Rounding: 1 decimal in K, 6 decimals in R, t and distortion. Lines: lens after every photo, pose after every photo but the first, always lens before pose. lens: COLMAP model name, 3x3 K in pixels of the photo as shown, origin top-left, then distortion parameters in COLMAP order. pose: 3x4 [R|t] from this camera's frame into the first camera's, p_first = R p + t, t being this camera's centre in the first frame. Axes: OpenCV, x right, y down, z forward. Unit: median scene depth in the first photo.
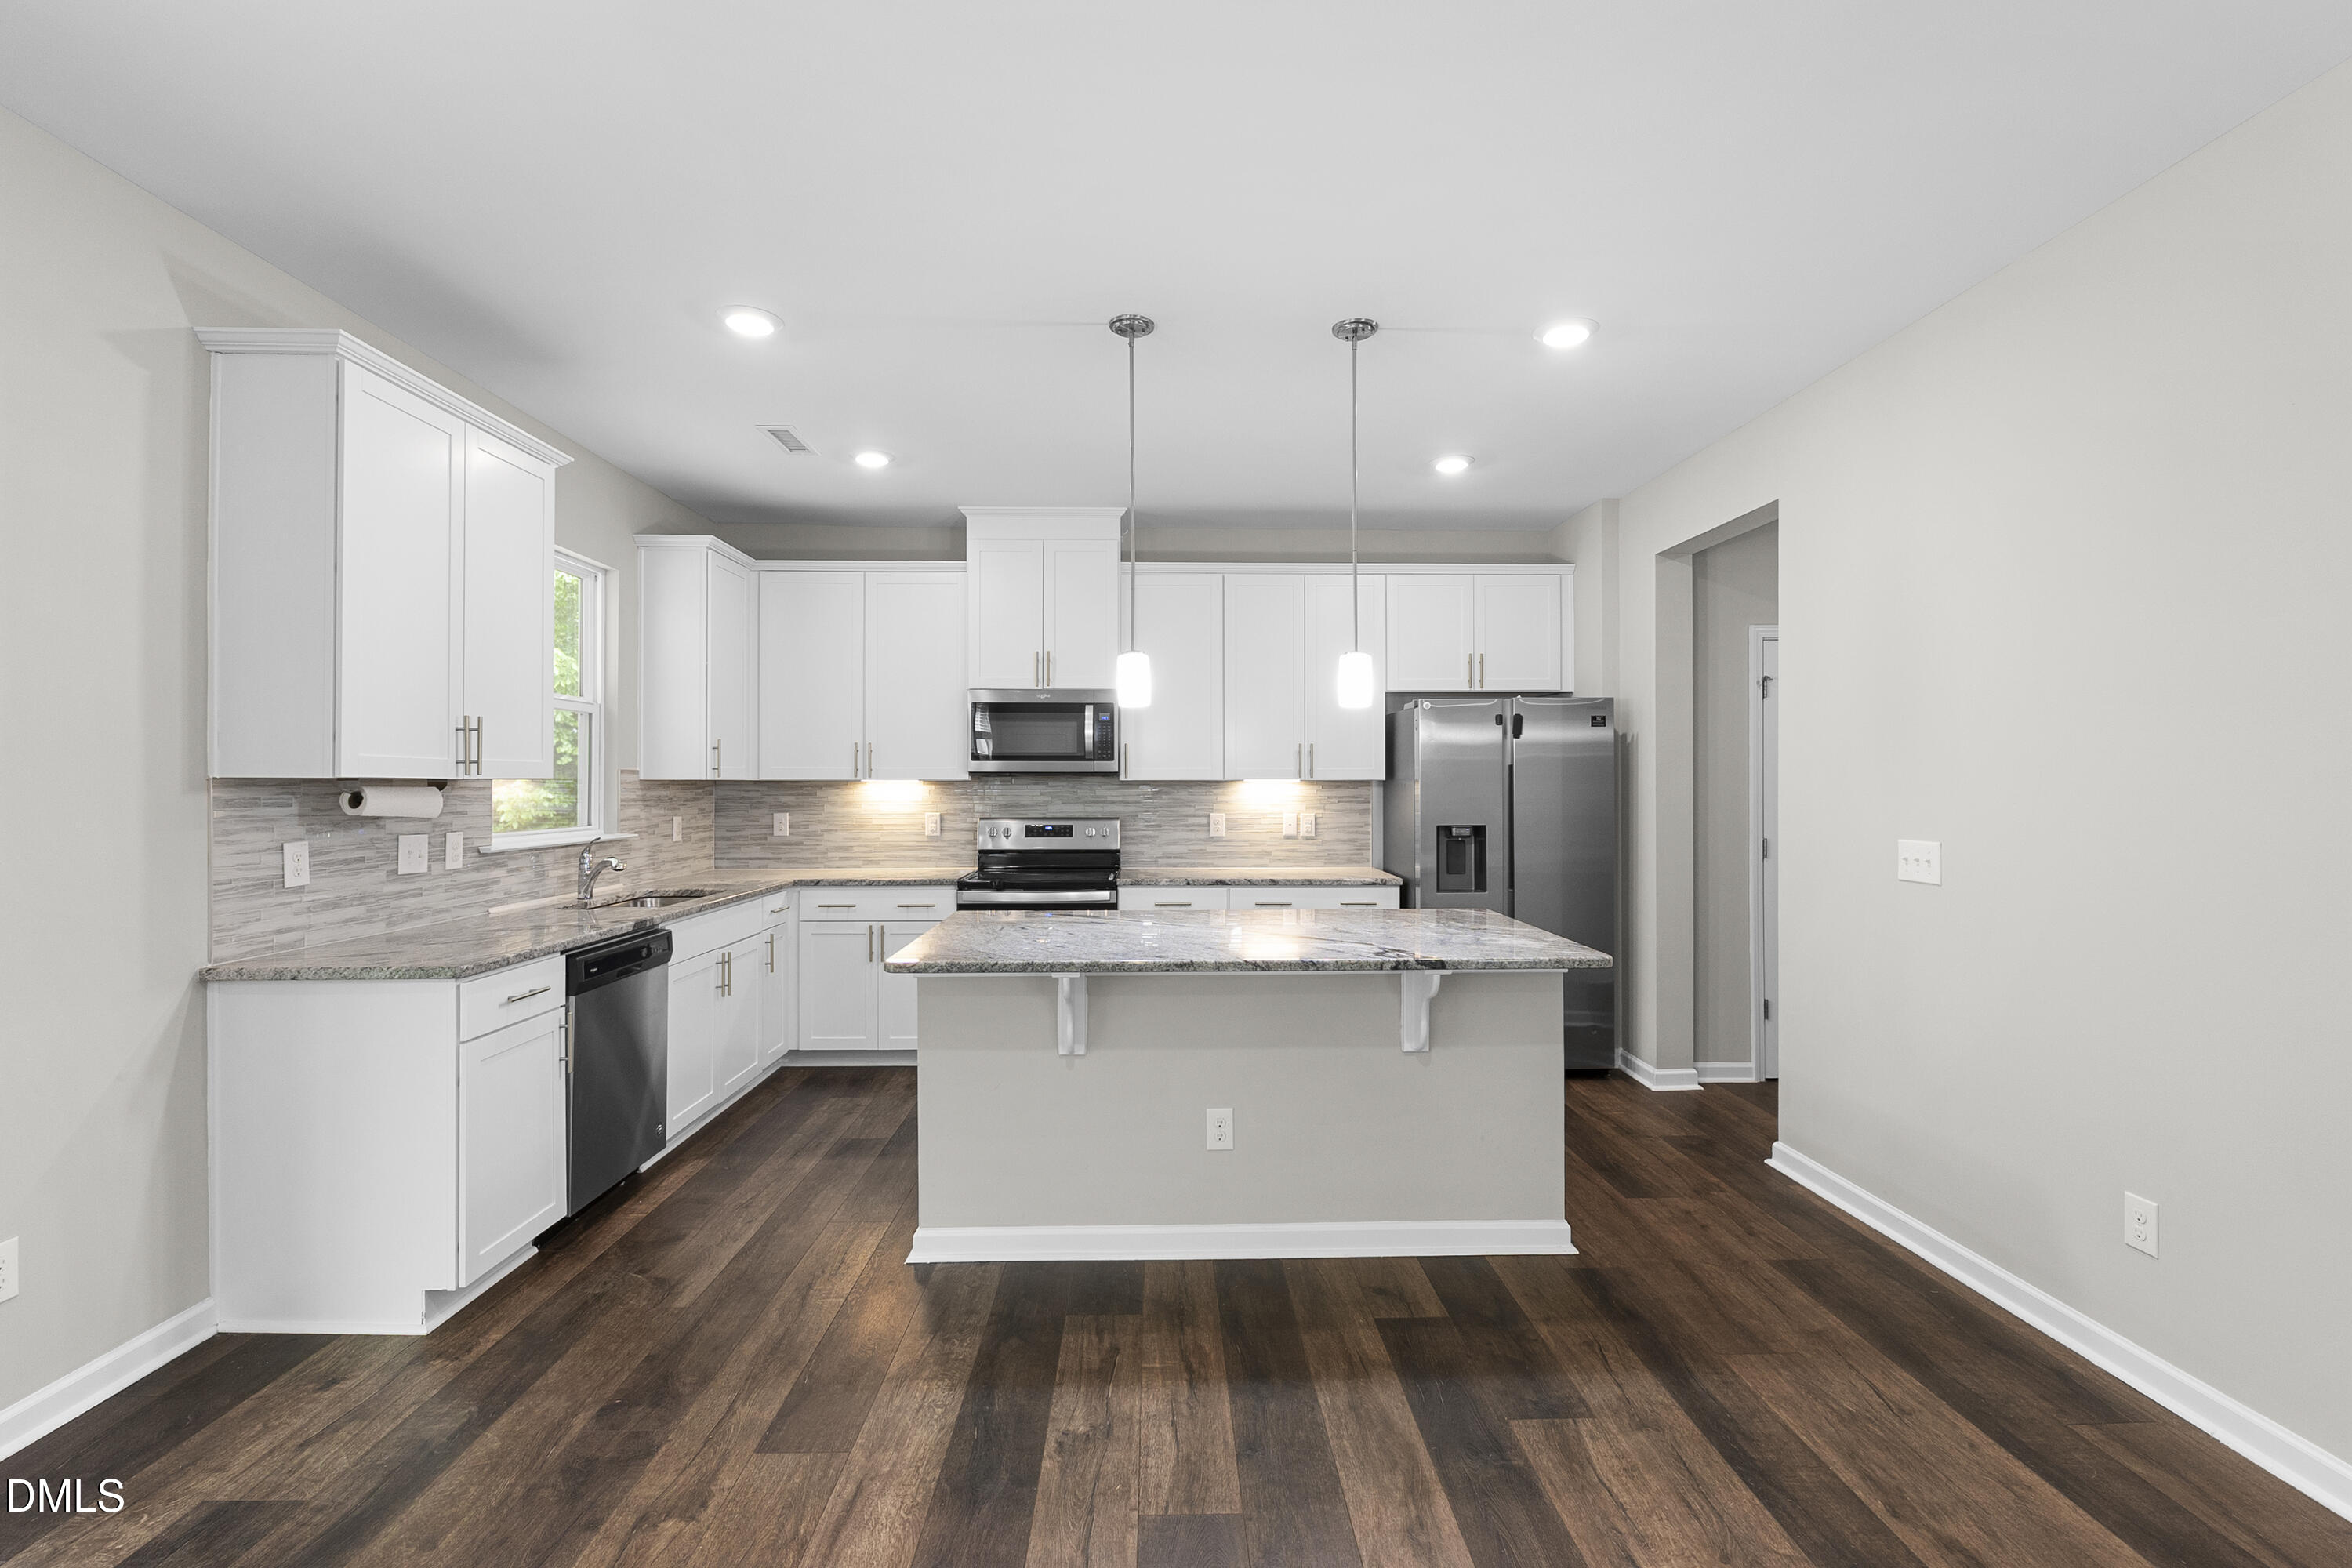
lens RADIAL K [[1032.4, 0, 1176.0], [0, 1032.4, 784.0], [0, 0, 1]] dist [0.000547, -0.000038]
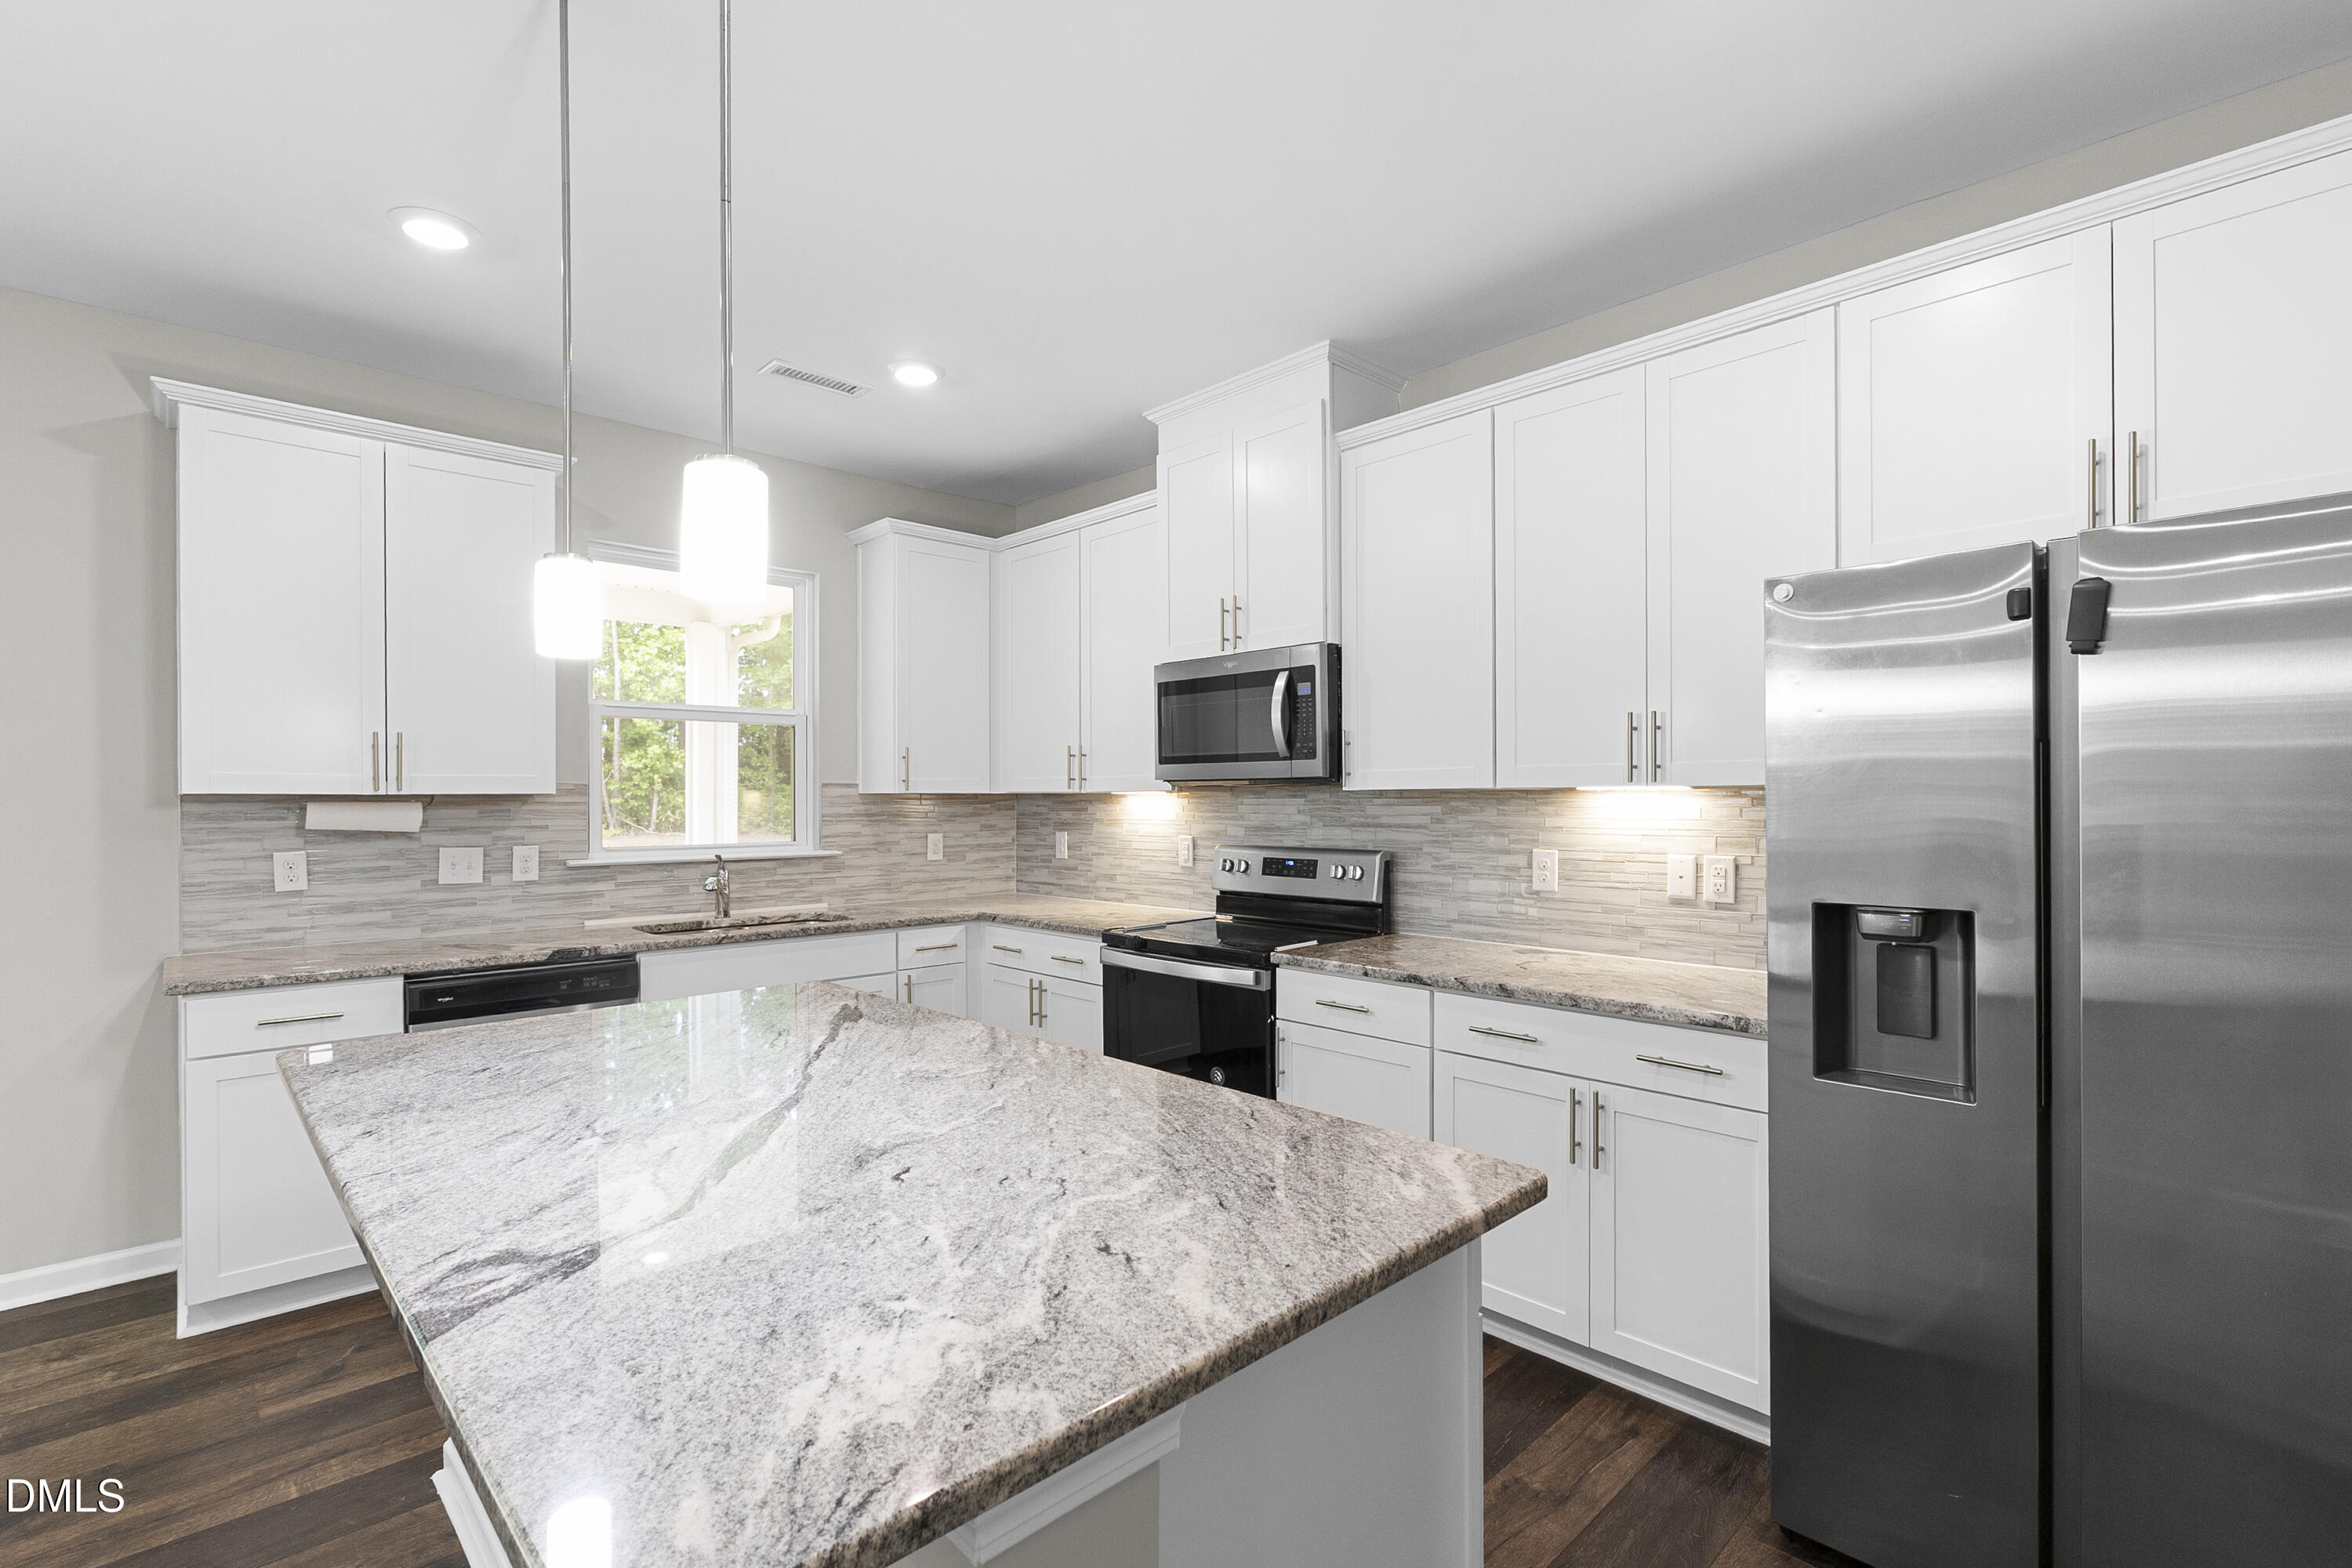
lens RADIAL K [[1055.1, 0, 1170.0], [0, 1055.1, 805.0], [0, 0, 1]] dist [-0.000034, -0.000716]
pose [[0.668946, 0.001993, -0.743309, 0.365286], [0.003445, 0.999977, 0.005781, 0.001338], [0.743303, -0.006428, 0.668924, 0.537882]]
